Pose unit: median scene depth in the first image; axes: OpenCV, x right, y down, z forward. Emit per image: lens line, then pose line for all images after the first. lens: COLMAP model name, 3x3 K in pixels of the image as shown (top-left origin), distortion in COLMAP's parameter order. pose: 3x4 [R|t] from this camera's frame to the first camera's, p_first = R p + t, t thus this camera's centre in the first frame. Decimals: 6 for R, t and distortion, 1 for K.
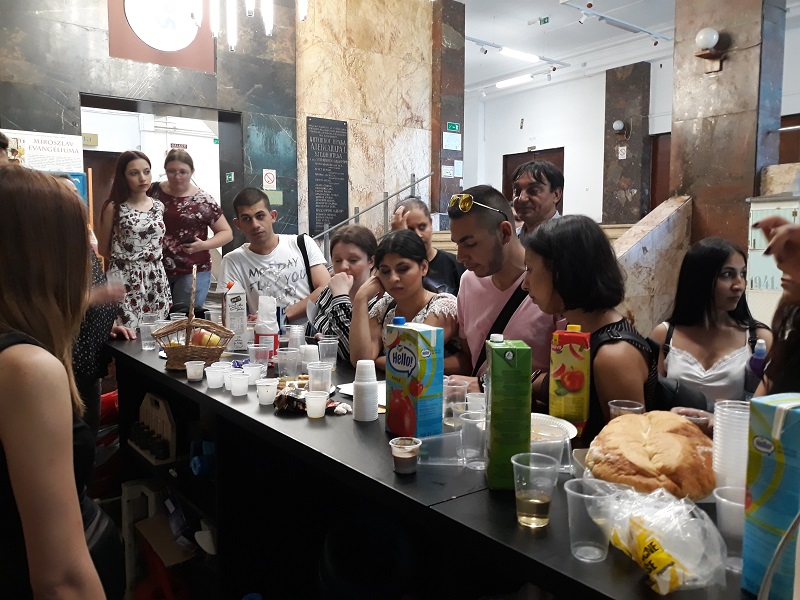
lens RADIAL K [[623.5, 0, 398.9], [0, 623.5, 297.1], [0, 0, 1]] dist [-0.025513, -0.000494]
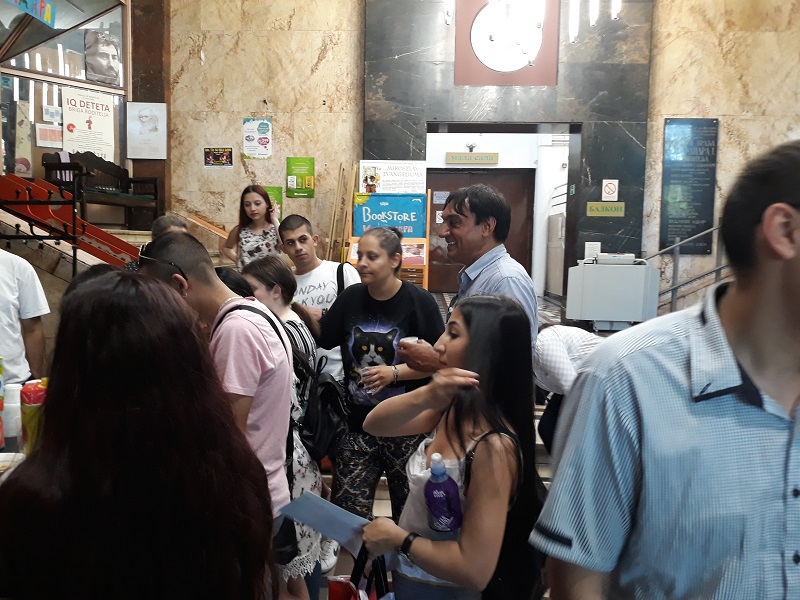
lens RADIAL K [[623.5, 0, 398.7], [0, 623.5, 302.8], [0, 0, 1]] dist [-0.025513, -0.000494]
pose [[0.753850, 0.077053, -0.652512, 0.179605], [-0.078256, 0.996560, 0.027272, -0.017121], [0.652369, 0.030504, 0.757287, 0.073982]]
